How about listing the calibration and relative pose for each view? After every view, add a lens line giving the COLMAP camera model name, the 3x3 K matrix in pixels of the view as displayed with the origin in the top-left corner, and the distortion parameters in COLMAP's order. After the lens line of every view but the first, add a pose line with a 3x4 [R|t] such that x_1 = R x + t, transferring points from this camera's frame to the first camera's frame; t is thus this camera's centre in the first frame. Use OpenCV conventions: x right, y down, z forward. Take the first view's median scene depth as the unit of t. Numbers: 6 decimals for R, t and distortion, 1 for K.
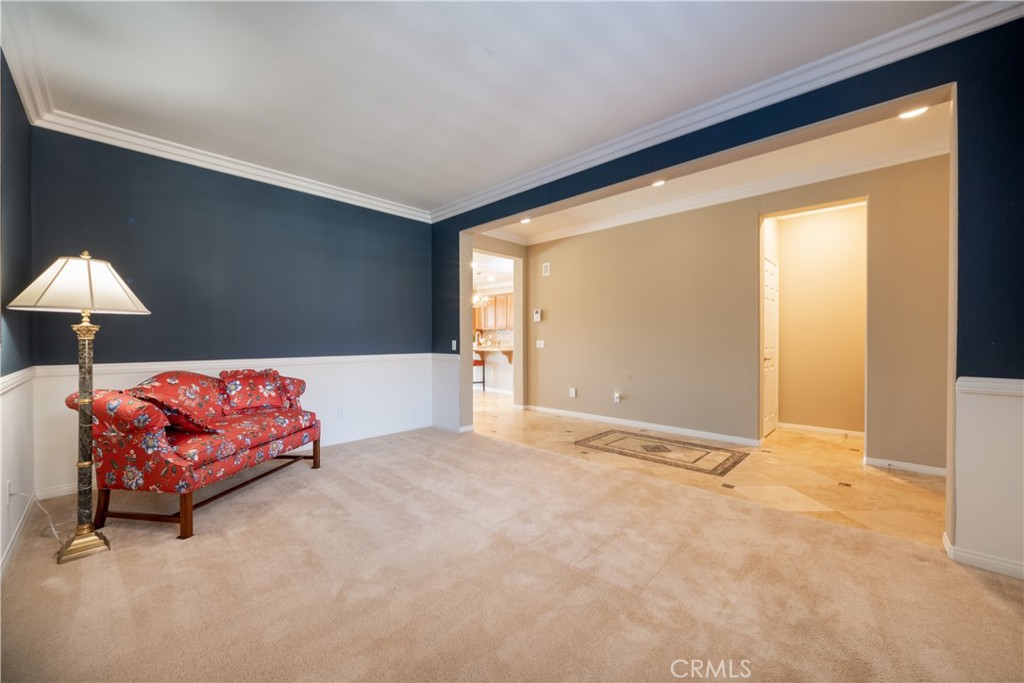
lens RADIAL K [[392.1, 0, 515.0], [0, 392.1, 340.8], [0, 0, 1]] dist [0.000811, -0.000015]
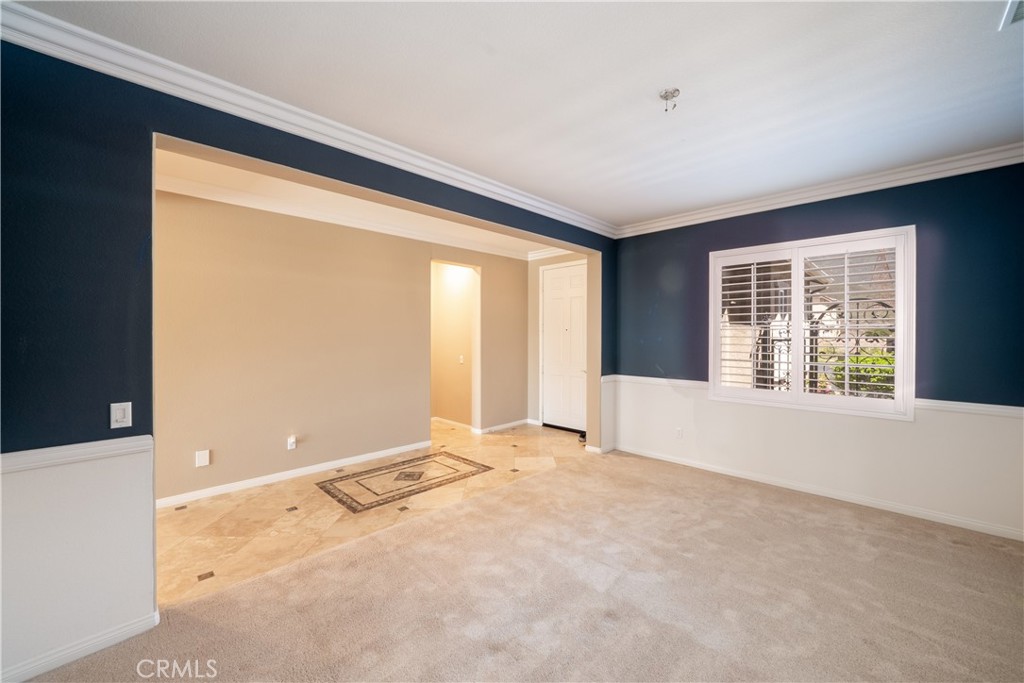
lens RADIAL K [[392.1, 0, 515.0], [0, 392.1, 338.9], [0, 0, 1]] dist [0.000811, -0.000015]
pose [[0.026182, -0.006472, 0.999636, -0.678653], [0.000822, 0.999979, 0.006452, -0.083165], [-0.999657, 0.000653, 0.026187, 0.782592]]
